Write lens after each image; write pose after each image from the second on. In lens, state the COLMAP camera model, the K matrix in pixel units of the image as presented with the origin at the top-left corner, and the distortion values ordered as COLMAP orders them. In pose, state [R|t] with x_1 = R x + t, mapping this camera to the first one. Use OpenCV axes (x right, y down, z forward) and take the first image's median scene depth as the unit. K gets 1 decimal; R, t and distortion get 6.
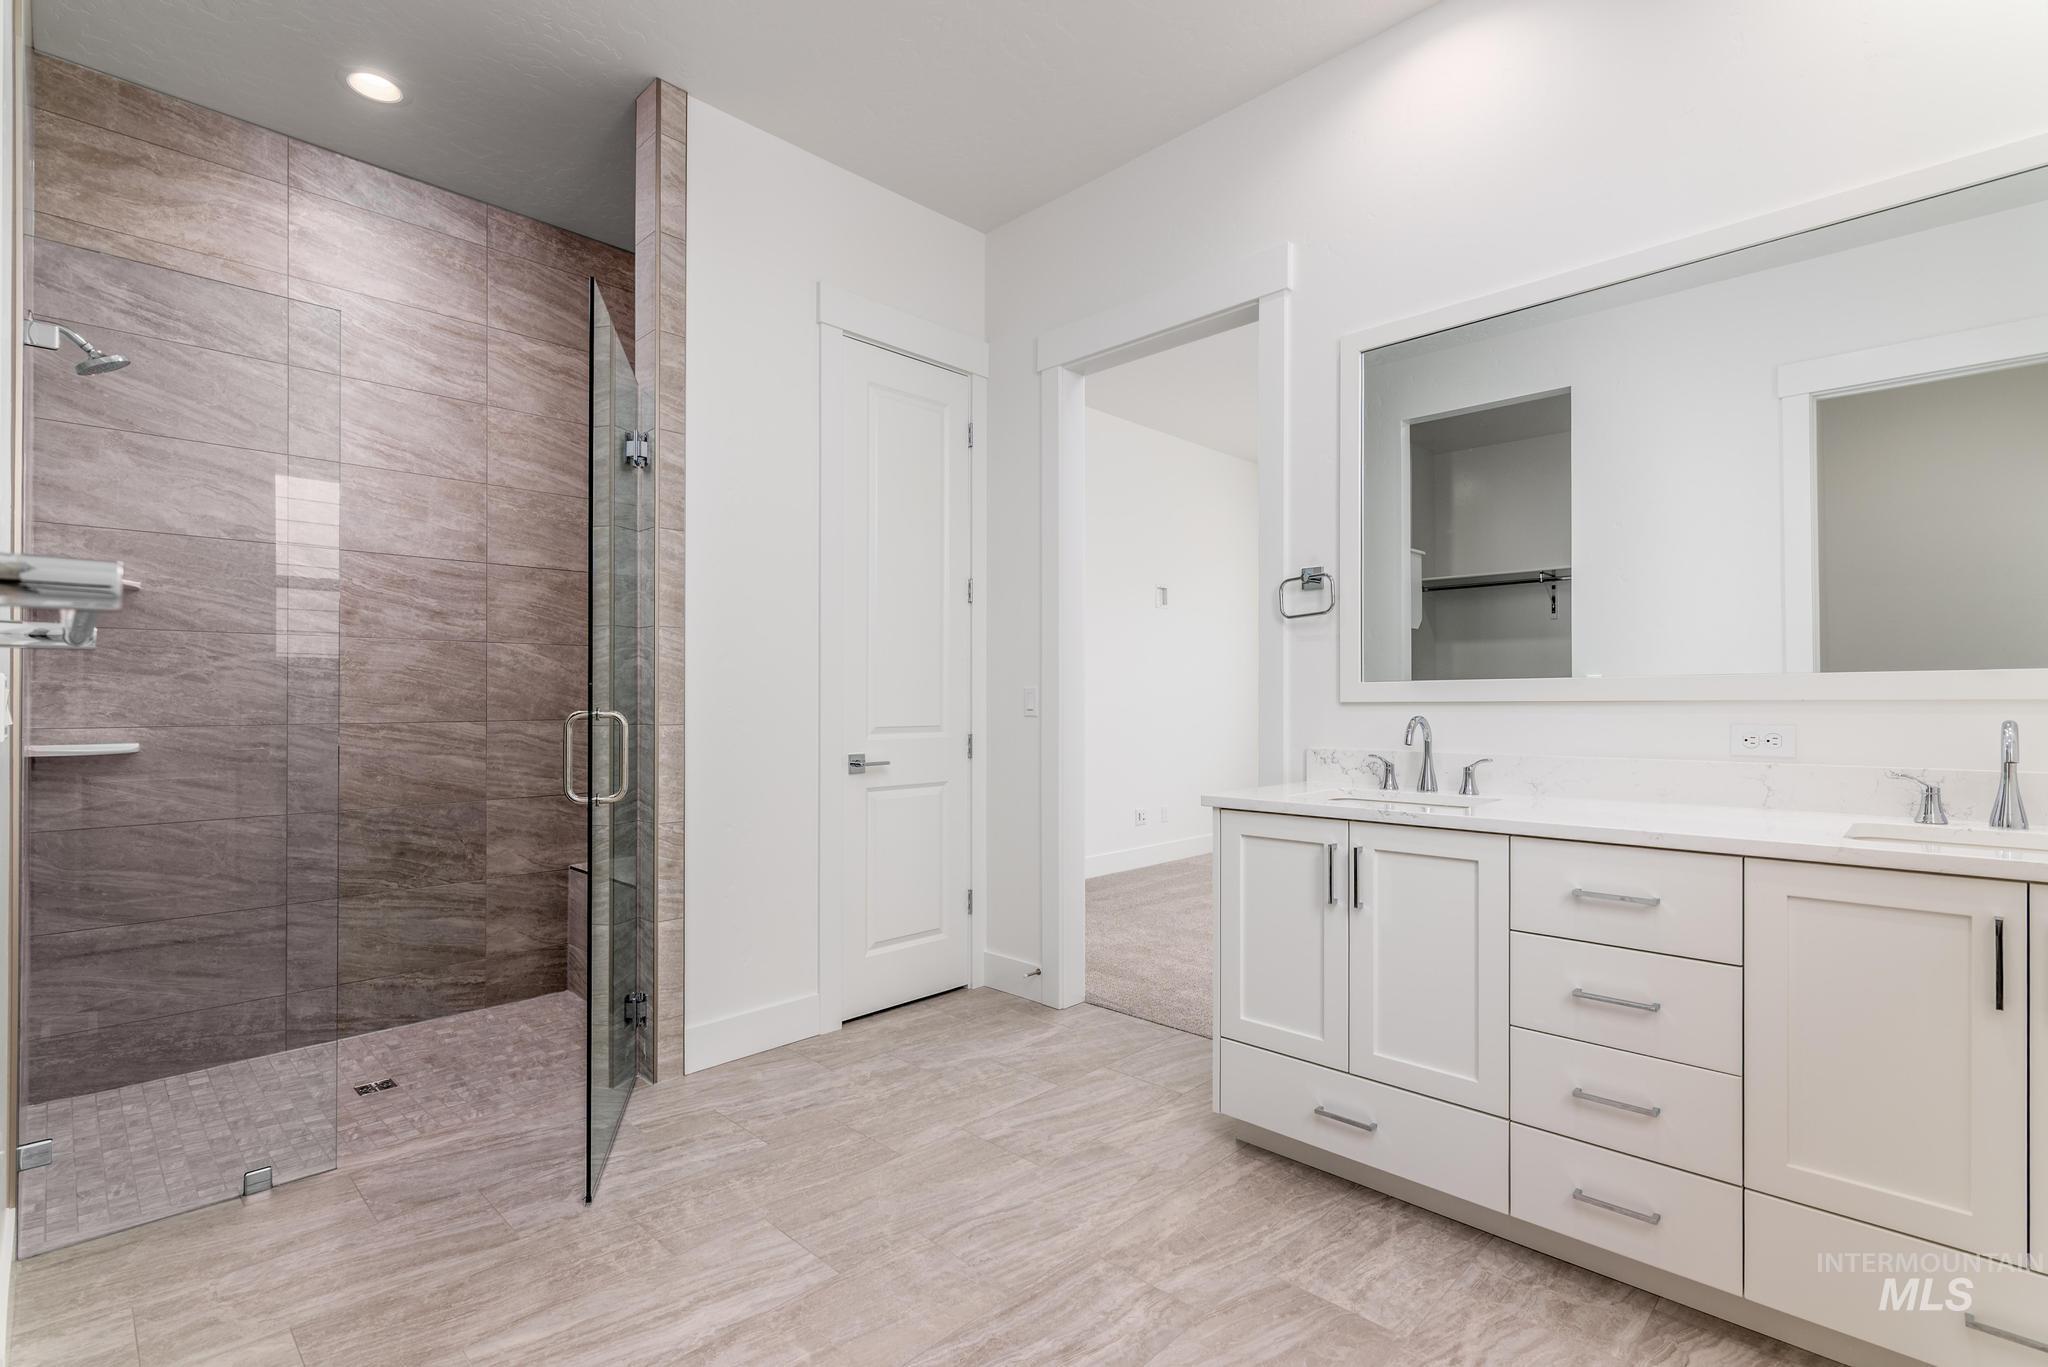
lens RADIAL K [[949.2, 0, 1020.1], [0, 949.2, 690.2], [0, 0, 1]] dist [0.011582, -0.000905]
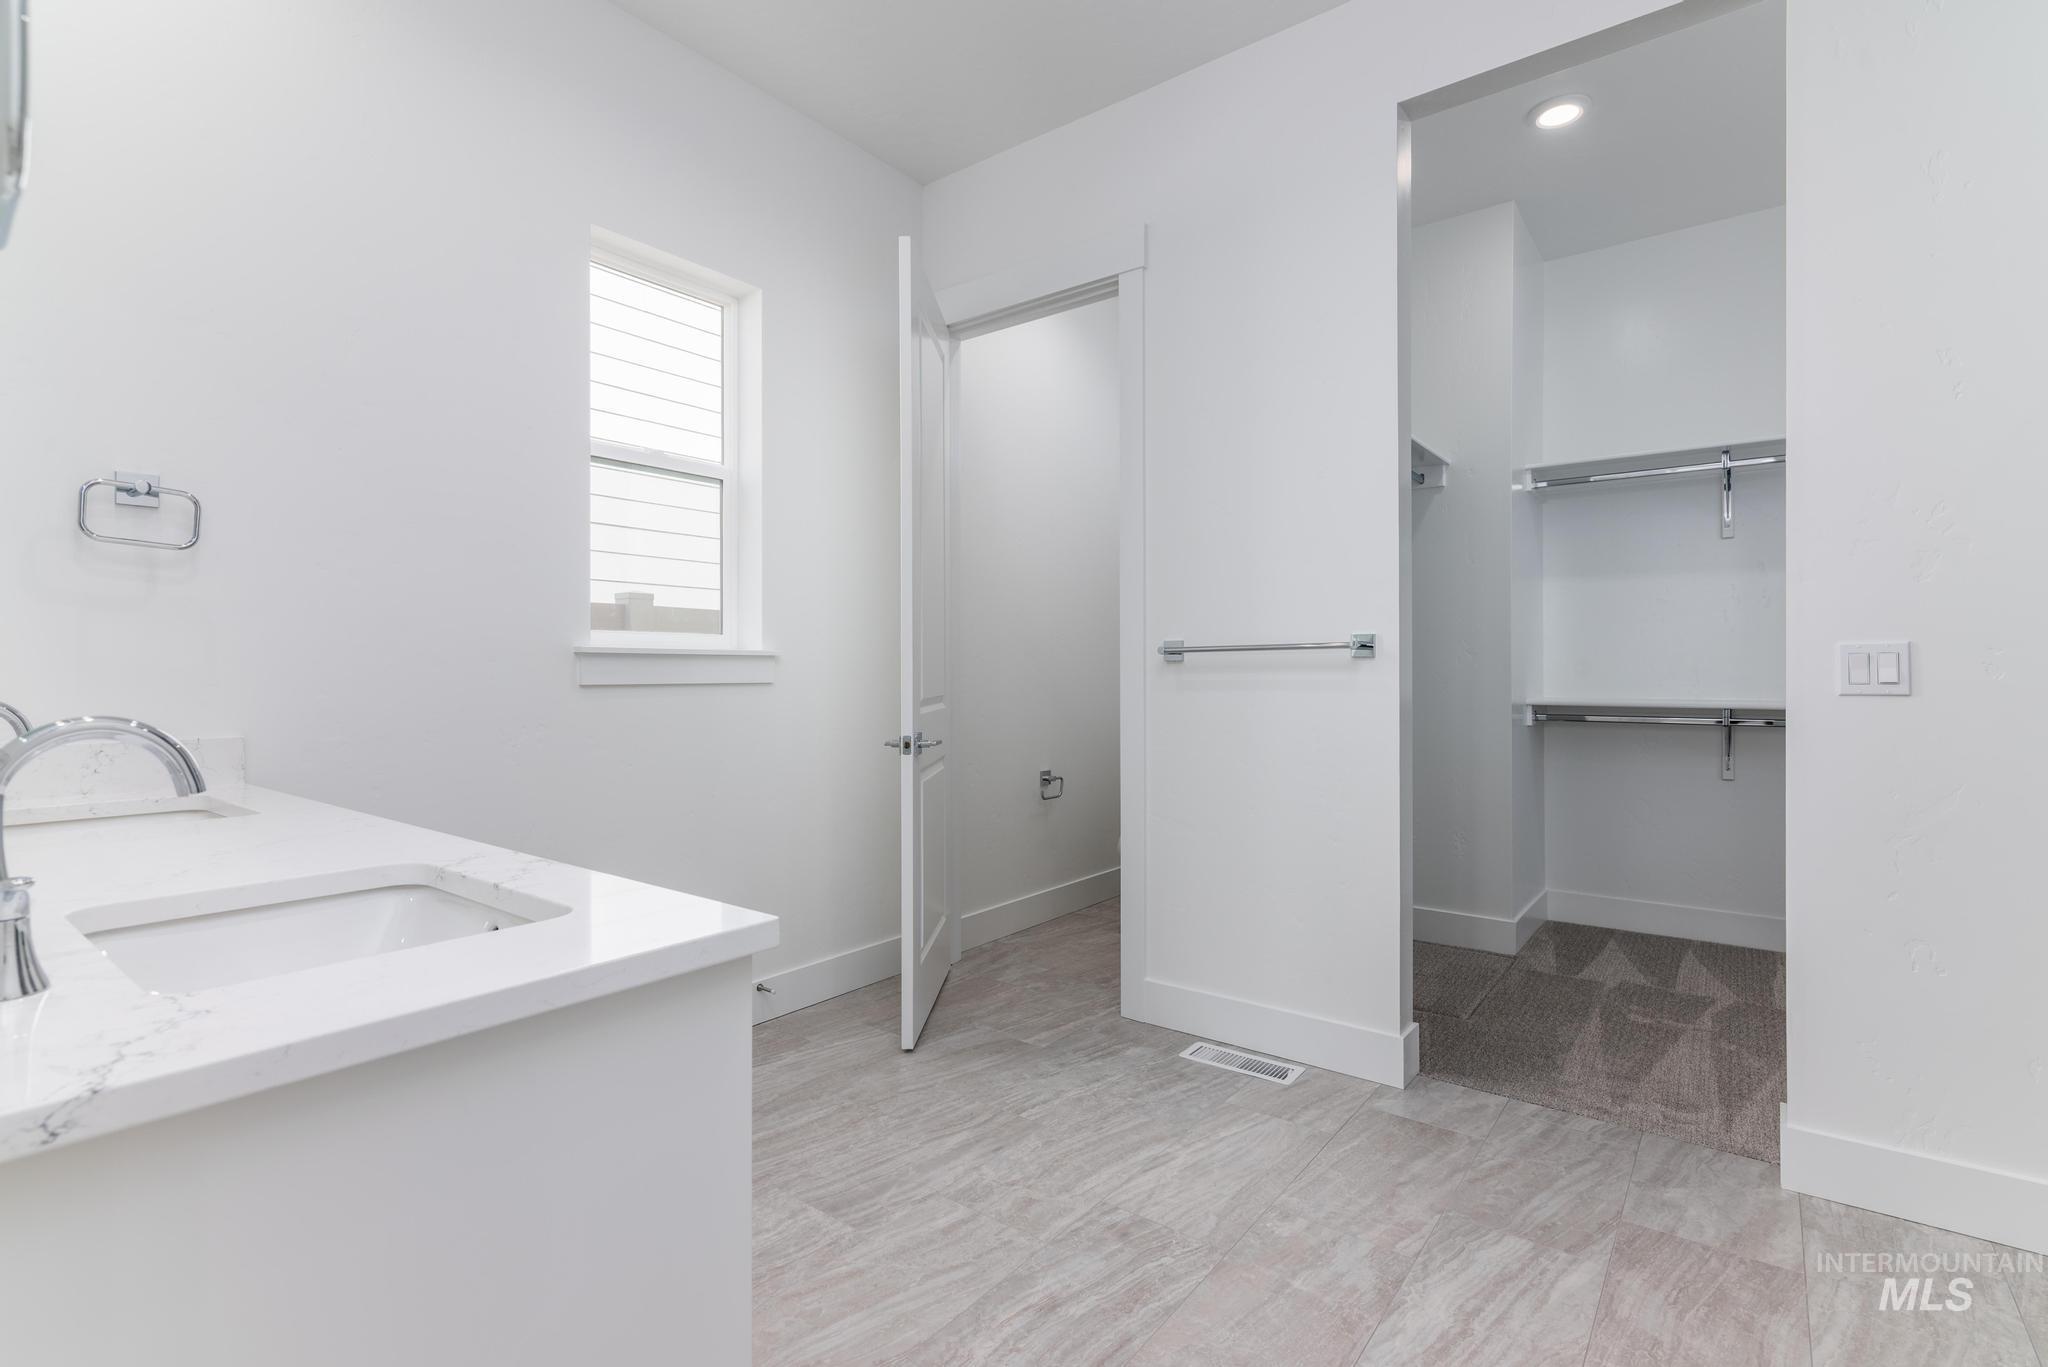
lens RADIAL K [[949.2, 0, 1031.2], [0, 949.2, 688.6], [0, 0, 1]] dist [0.011582, -0.000905]
pose [[-0.991908, 0.007841, -0.126718, 0.163825], [0.007529, 0.999967, 0.002942, 0.024199], [0.126737, 0.001964, -0.991934, 1.676124]]
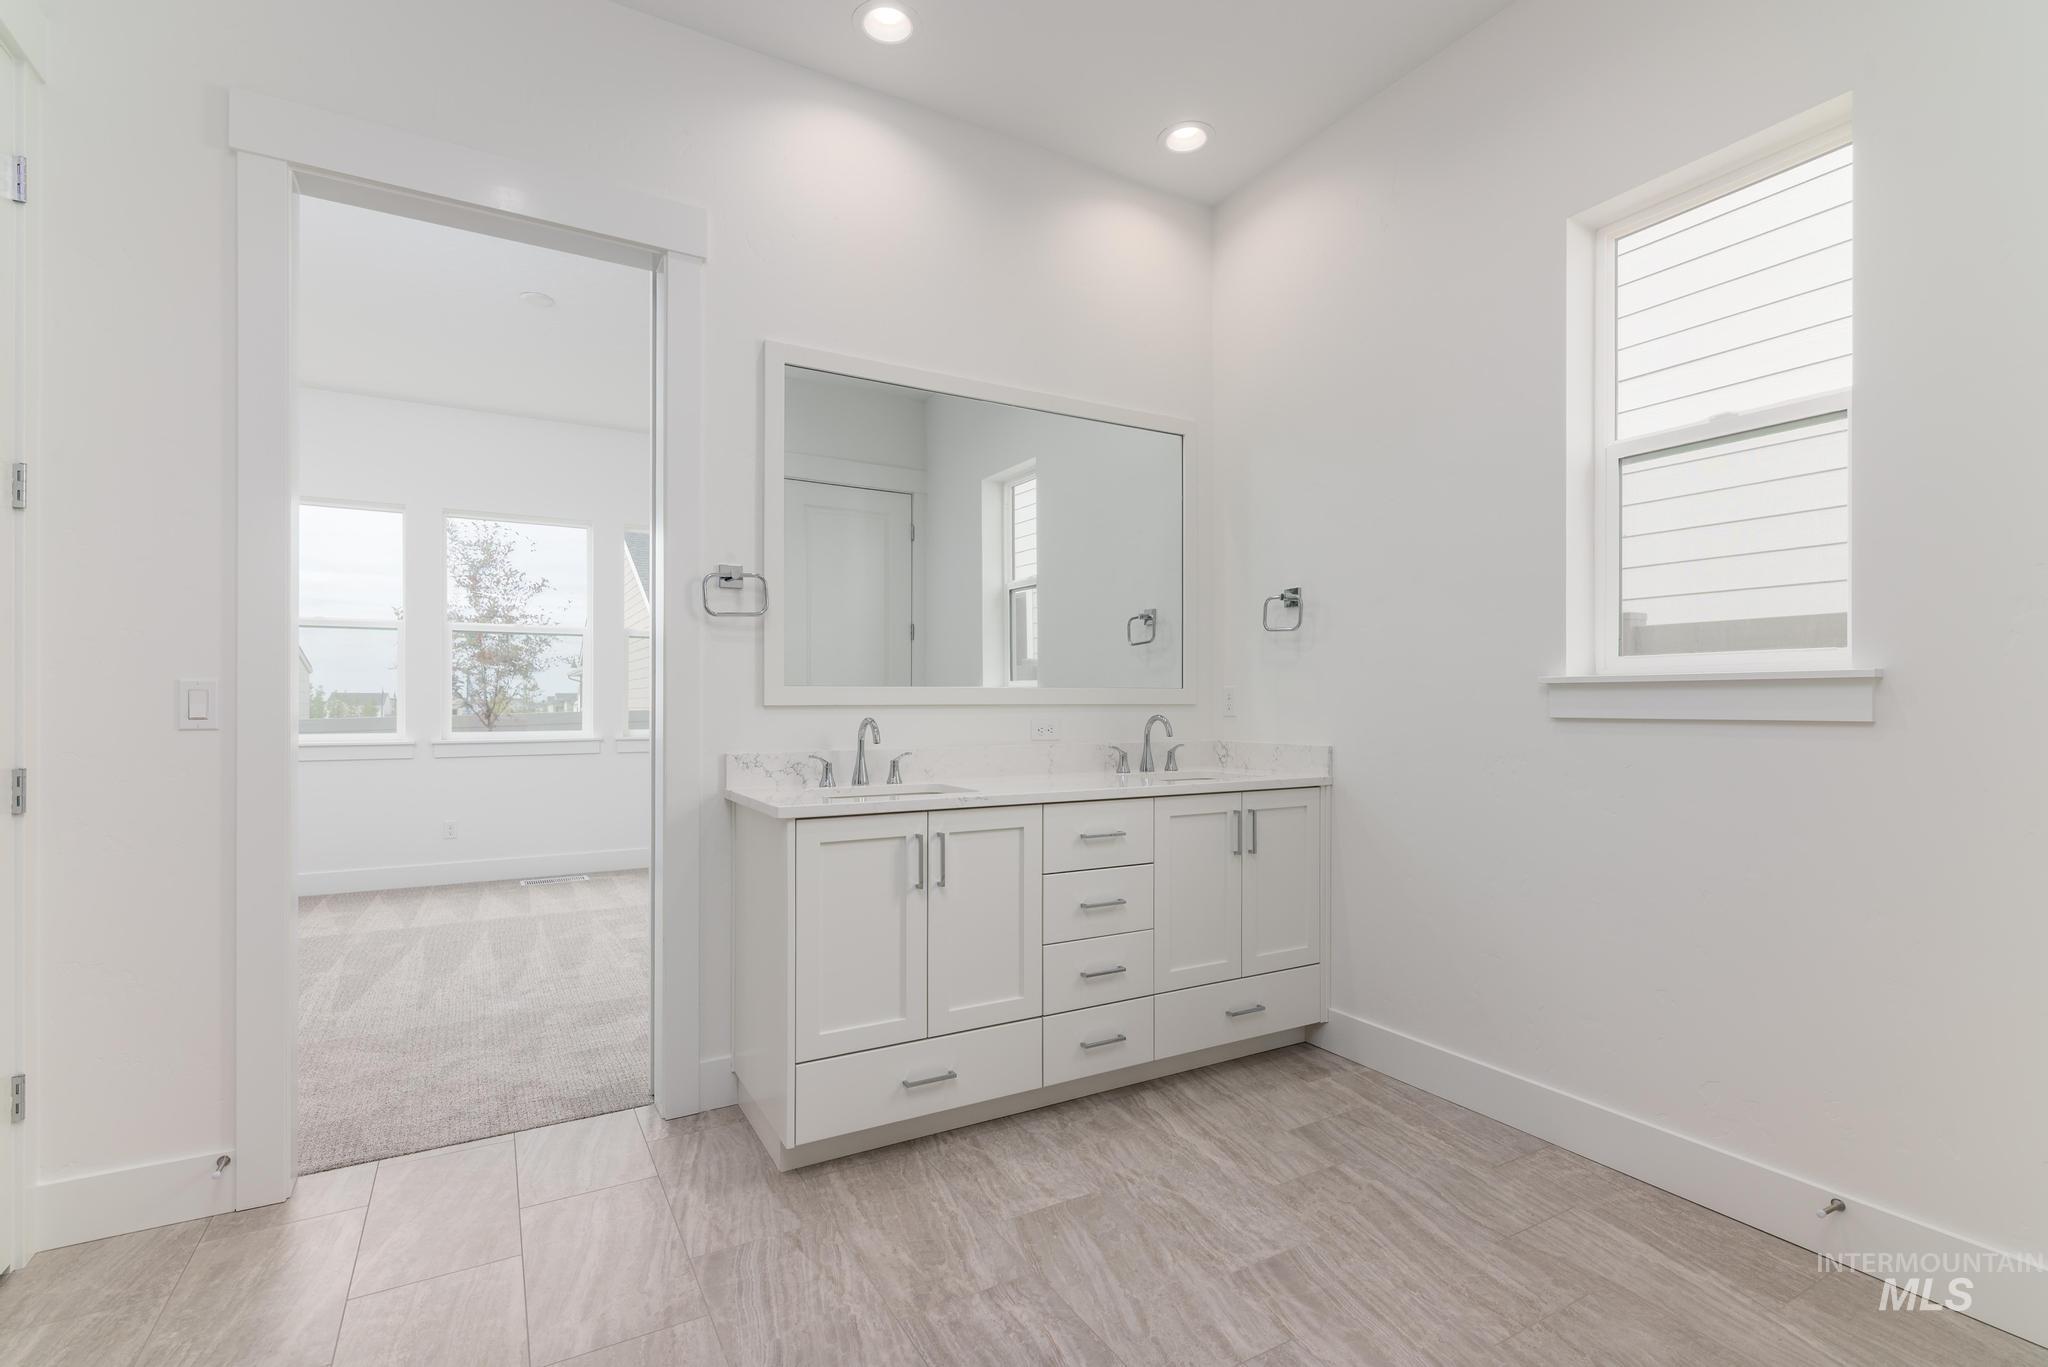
lens RADIAL K [[949.2, 0, 1025.3], [0, 949.2, 689.8], [0, 0, 1]] dist [0.011582, -0.000905]
pose [[0.262898, 0.014606, 0.964713, -0.762141], [-0.014433, 0.999833, -0.011205, 0.004948], [-0.964716, -0.010978, 0.263065, 0.648517]]
